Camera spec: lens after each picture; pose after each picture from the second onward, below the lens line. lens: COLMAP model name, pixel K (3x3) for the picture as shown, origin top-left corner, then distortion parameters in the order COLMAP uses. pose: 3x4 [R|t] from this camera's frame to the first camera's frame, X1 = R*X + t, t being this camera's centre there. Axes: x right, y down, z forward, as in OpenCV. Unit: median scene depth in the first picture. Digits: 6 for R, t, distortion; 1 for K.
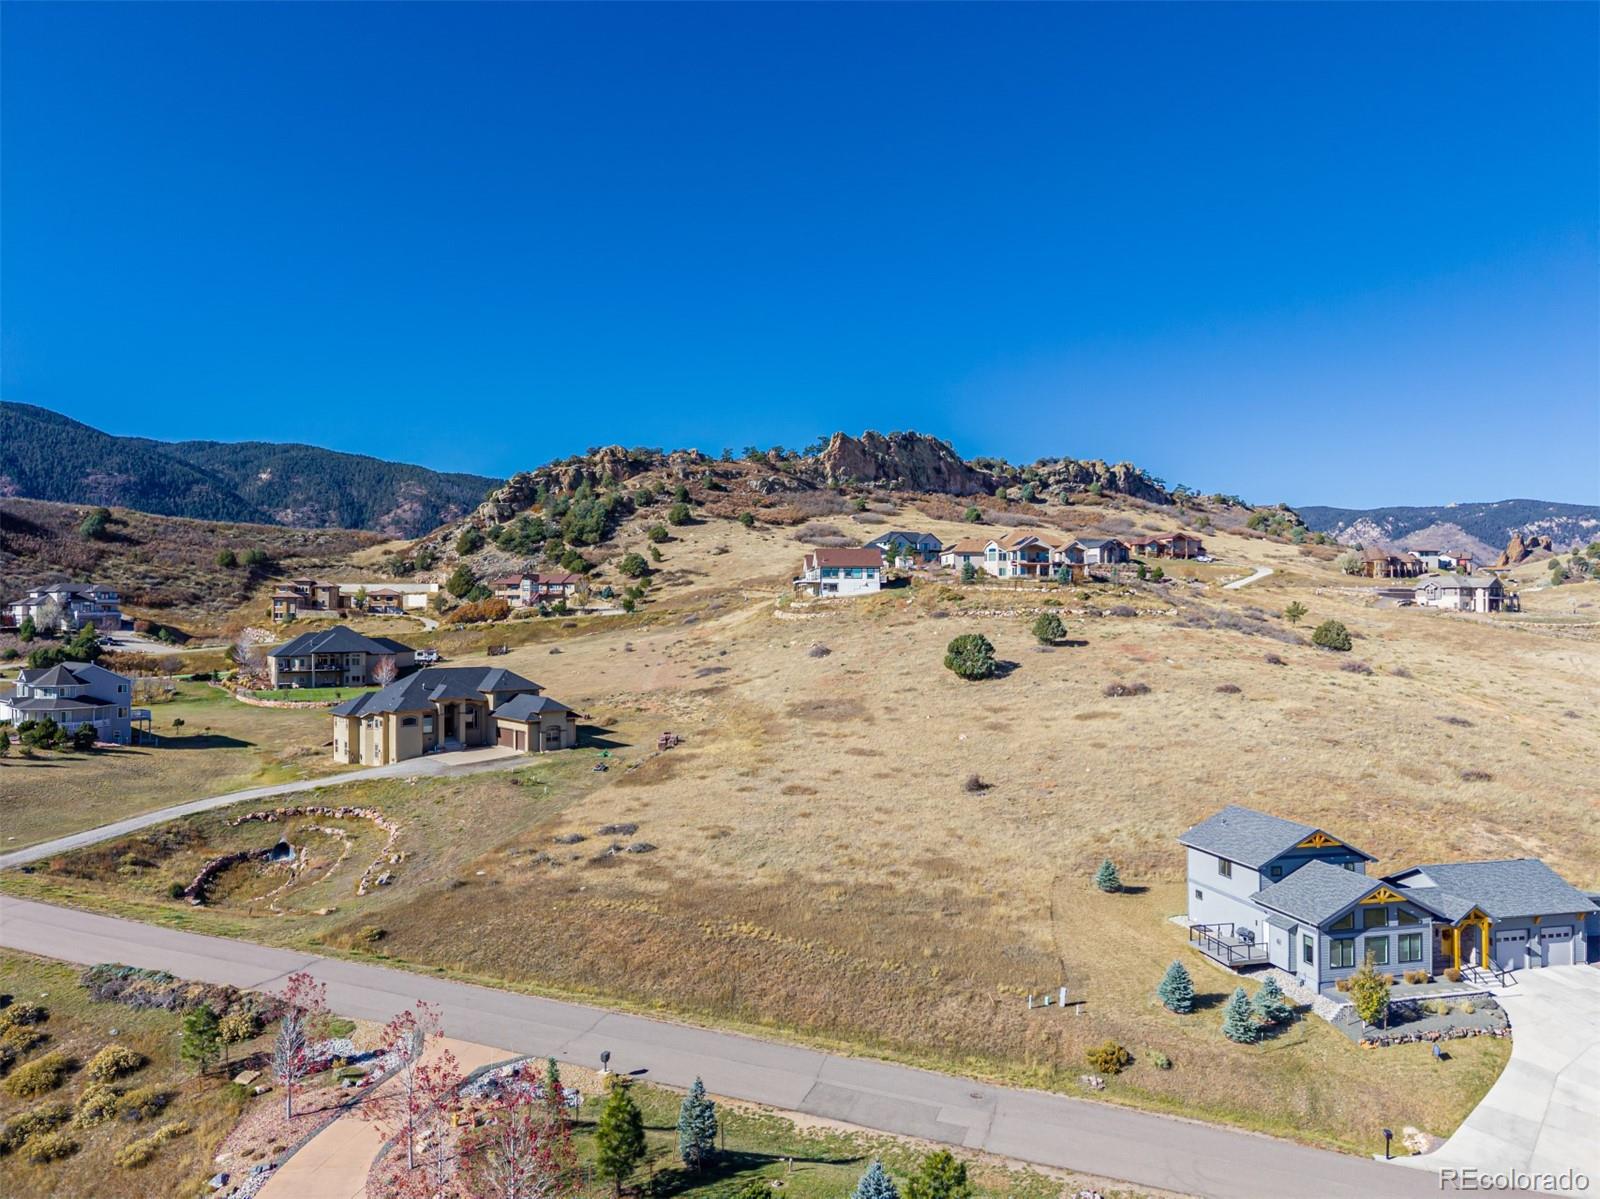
lens RADIAL K [[1063.9, 0, 803.2], [0, 1063.9, 603.0], [0, 0, 1]] dist [0.050693, -0.067428]
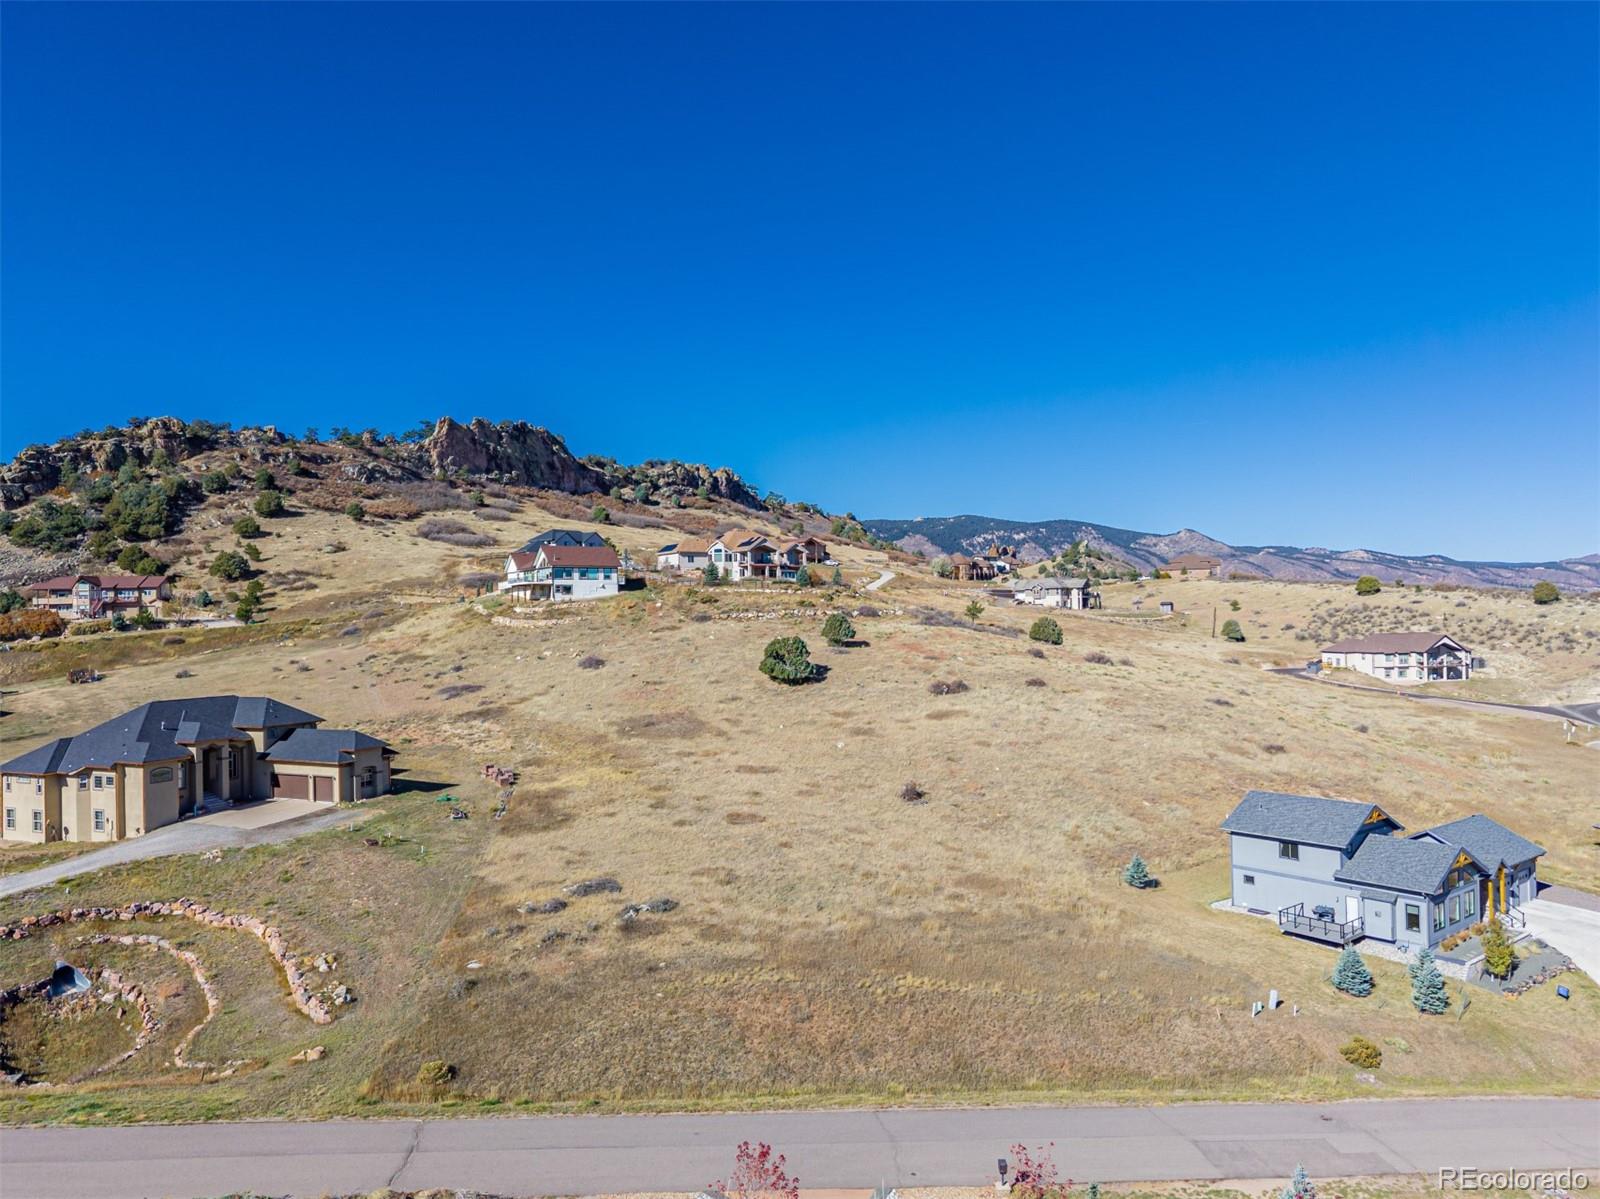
lens RADIAL K [[1089.1, 0, 802.5], [0, 1089.1, 608.9], [0, 0, 1]] dist [0.058756, -0.073777]
pose [[0.904054, -0.012696, 0.427229, -0.113382], [0.012751, 0.999915, 0.002732, 0.000799], [-0.427227, 0.002978, 0.904139, 0.055330]]
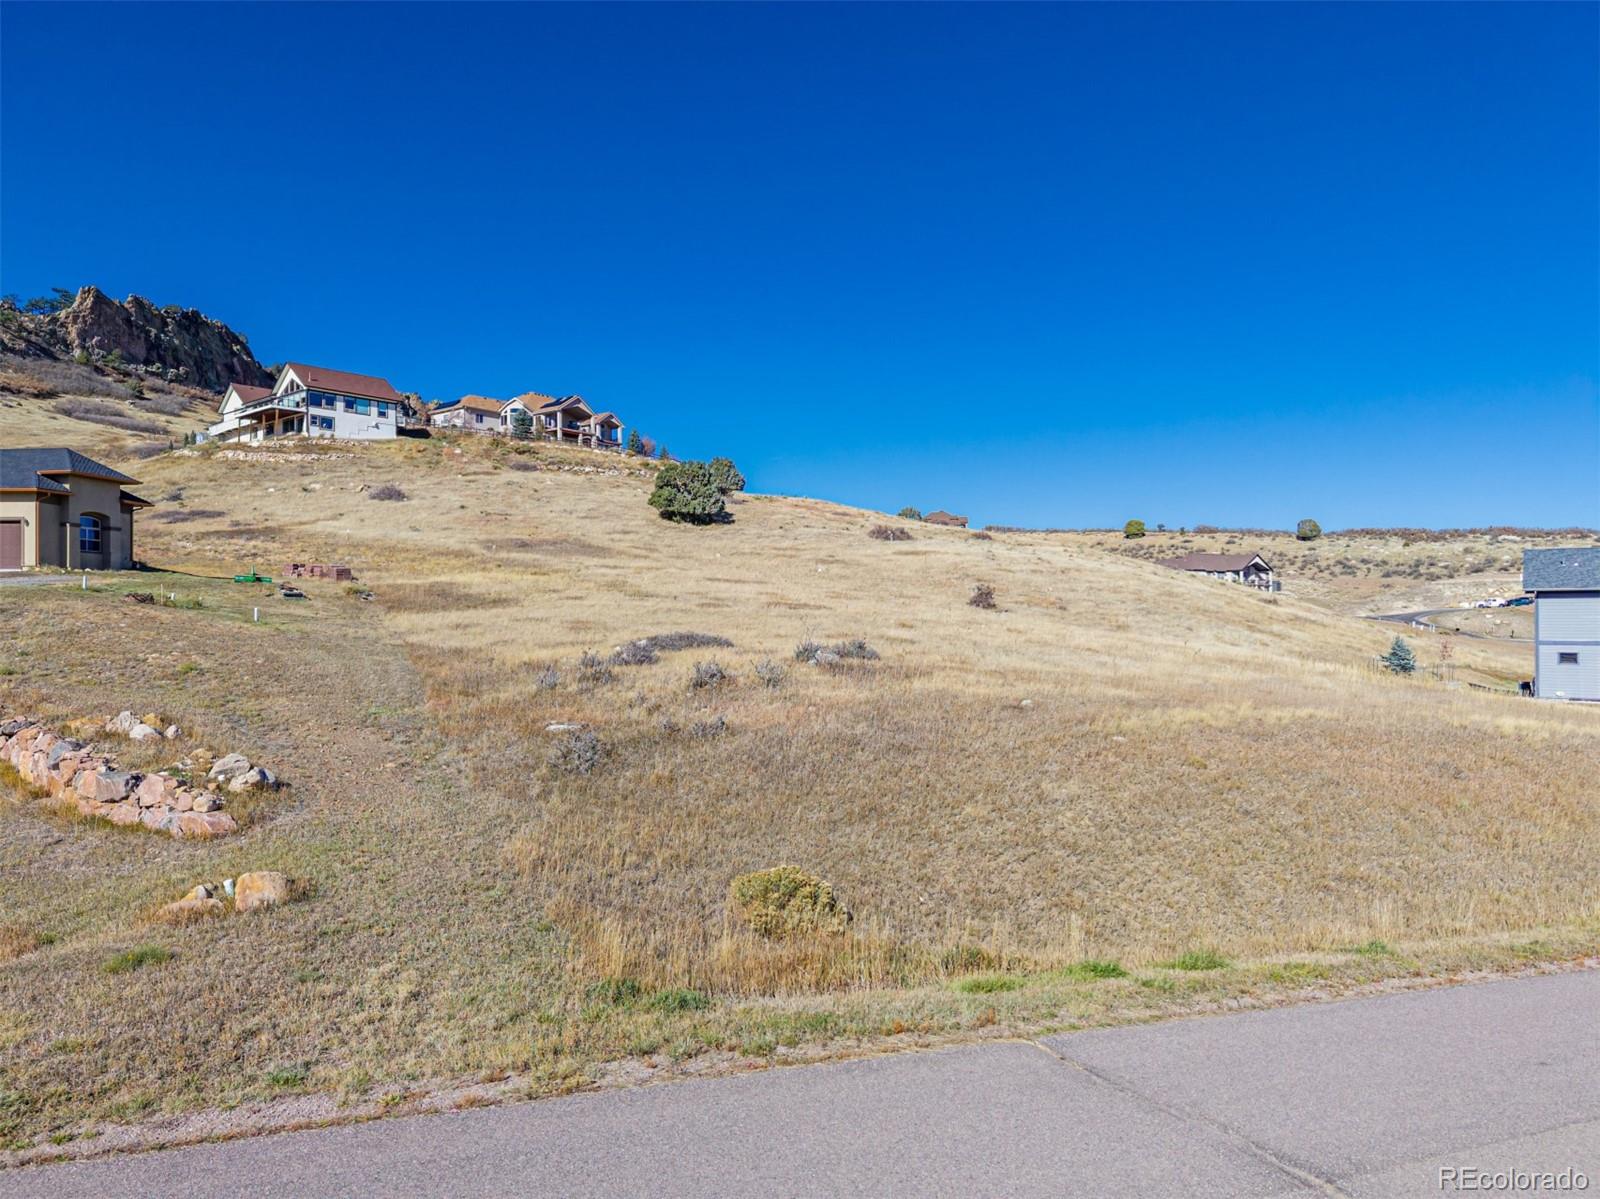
lens RADIAL K [[1076.0, 0, 803.0], [0, 1076.0, 602.1], [0, 0, 1]] dist [0.000121, 0.005753]
pose [[0.736482, 0.009766, 0.676386, -0.123720], [-0.008539, 0.999950, -0.005140, 0.058757], [-0.676403, -0.001990, 0.736529, 0.197453]]
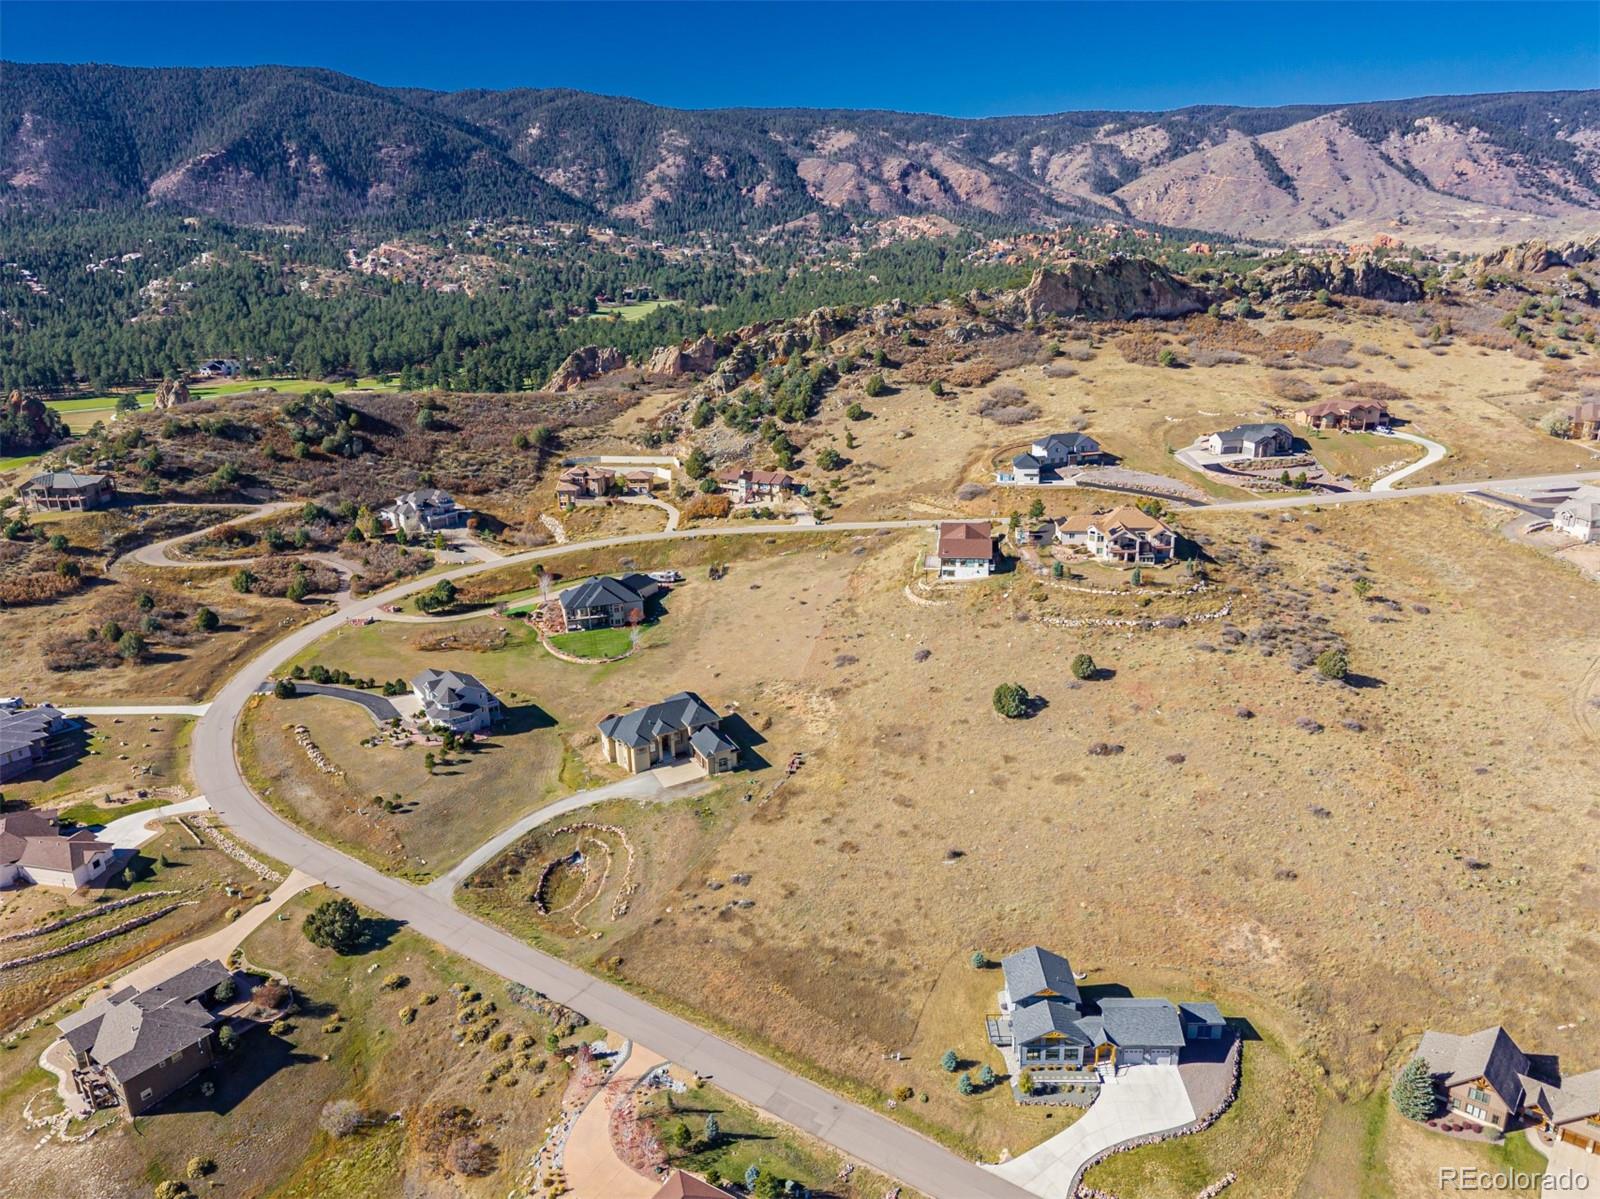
lens RADIAL K [[1106.8, 0, 804.3], [0, 1106.8, 601.1], [0, 0, 1]] dist [0.051914, -0.075237]
pose [[0.968769, 0.055942, -0.241574, 0.112358], [0.025342, 0.946781, 0.320878, -0.258796], [0.246668, -0.316979, 0.915794, -0.178008]]
